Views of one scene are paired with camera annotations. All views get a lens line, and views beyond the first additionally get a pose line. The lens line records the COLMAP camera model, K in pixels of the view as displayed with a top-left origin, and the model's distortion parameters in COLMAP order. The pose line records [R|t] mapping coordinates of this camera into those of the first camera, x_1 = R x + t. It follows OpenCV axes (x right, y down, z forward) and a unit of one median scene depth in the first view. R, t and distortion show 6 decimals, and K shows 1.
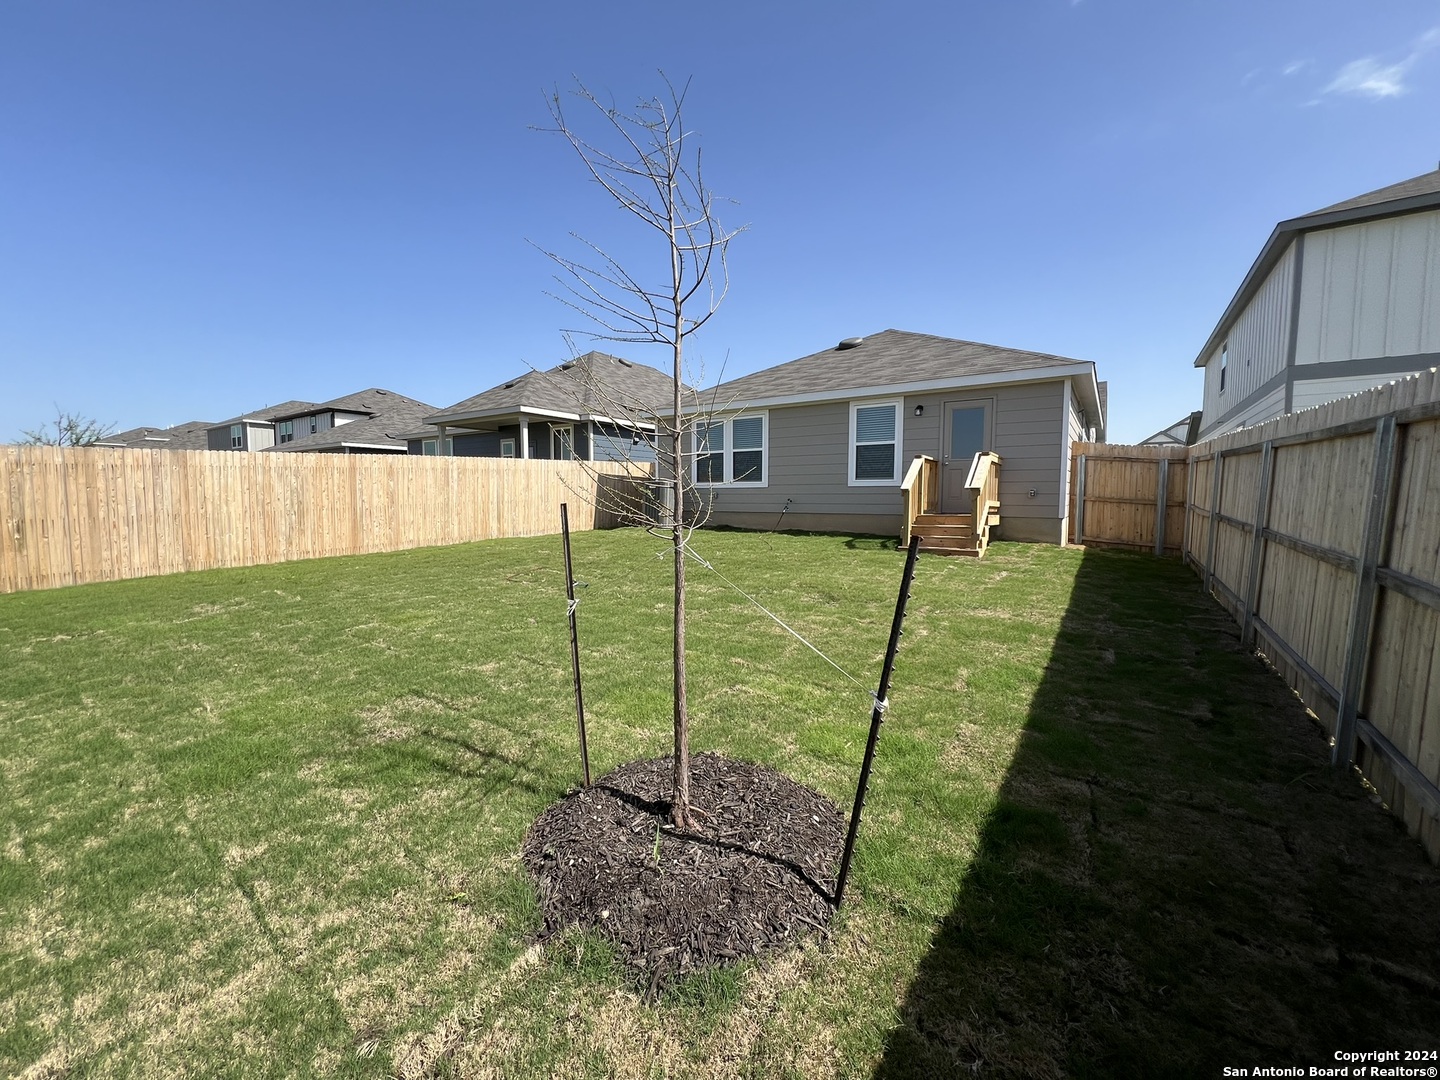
lens RADIAL K [[575.8, 0, 720.0], [0, 575.8, 540.0], [0, 0, 1]] dist [-0.001404, 0.000041]
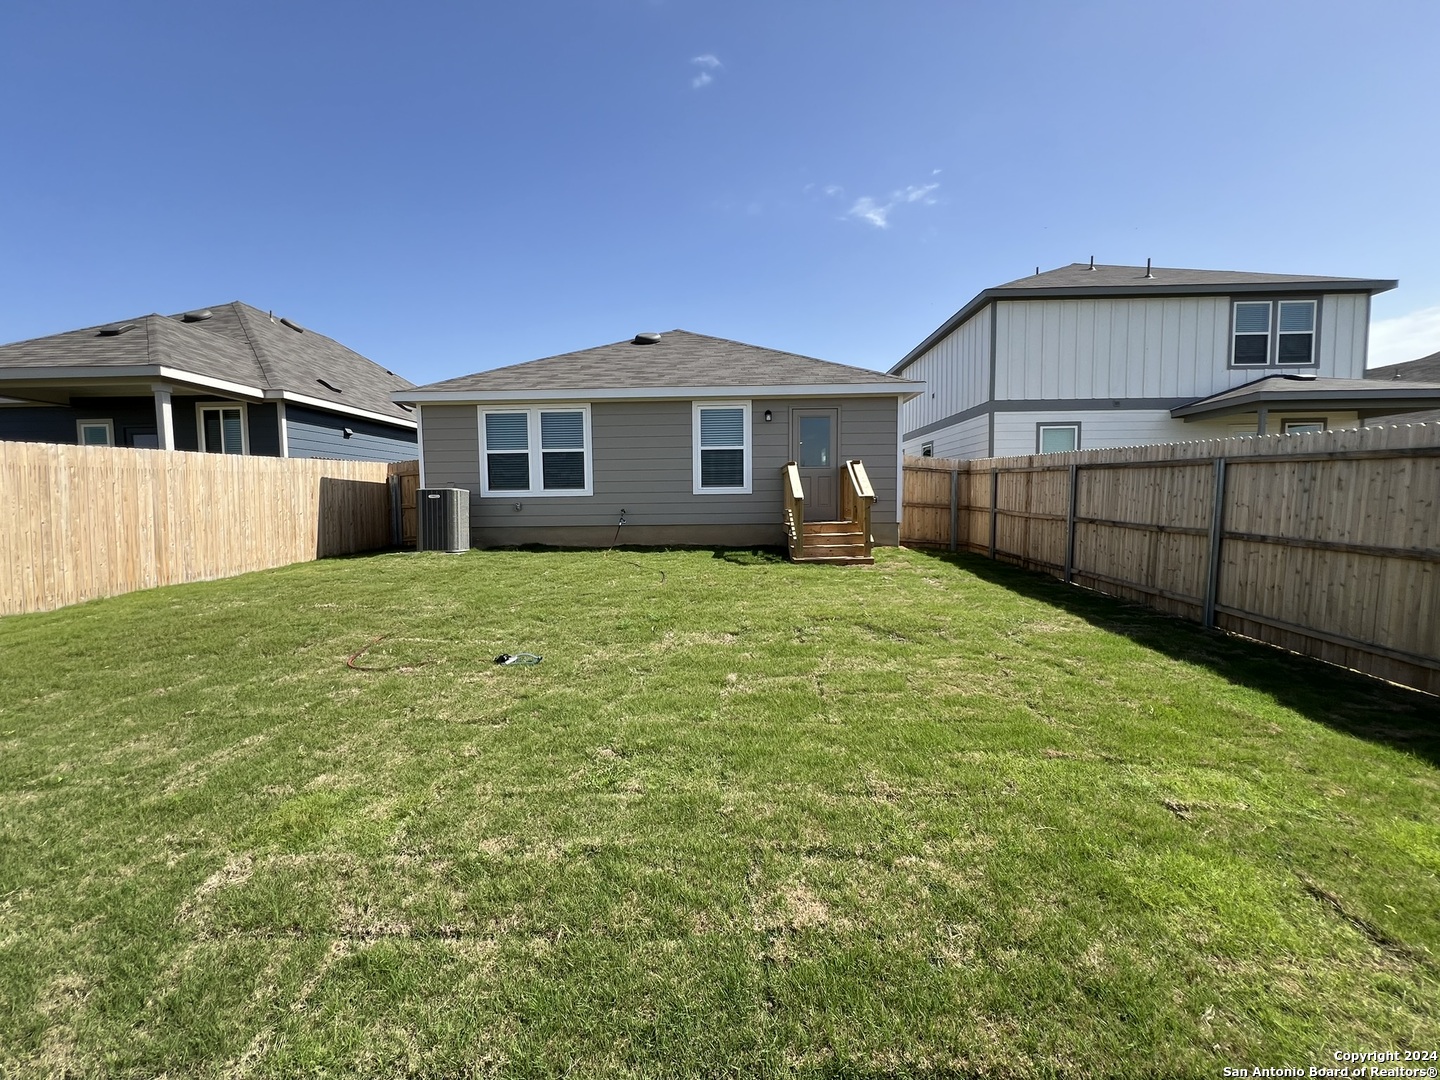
lens RADIAL K [[575.8, 0, 720.0], [0, 575.8, 540.0], [0, 0, 1]] dist [-0.001404, 0.000041]
pose [[0.844546, -0.049433, 0.533196, -0.216497], [0.053613, 0.998532, 0.007656, -0.024755], [-0.532792, 0.022120, 0.845957, 0.200848]]
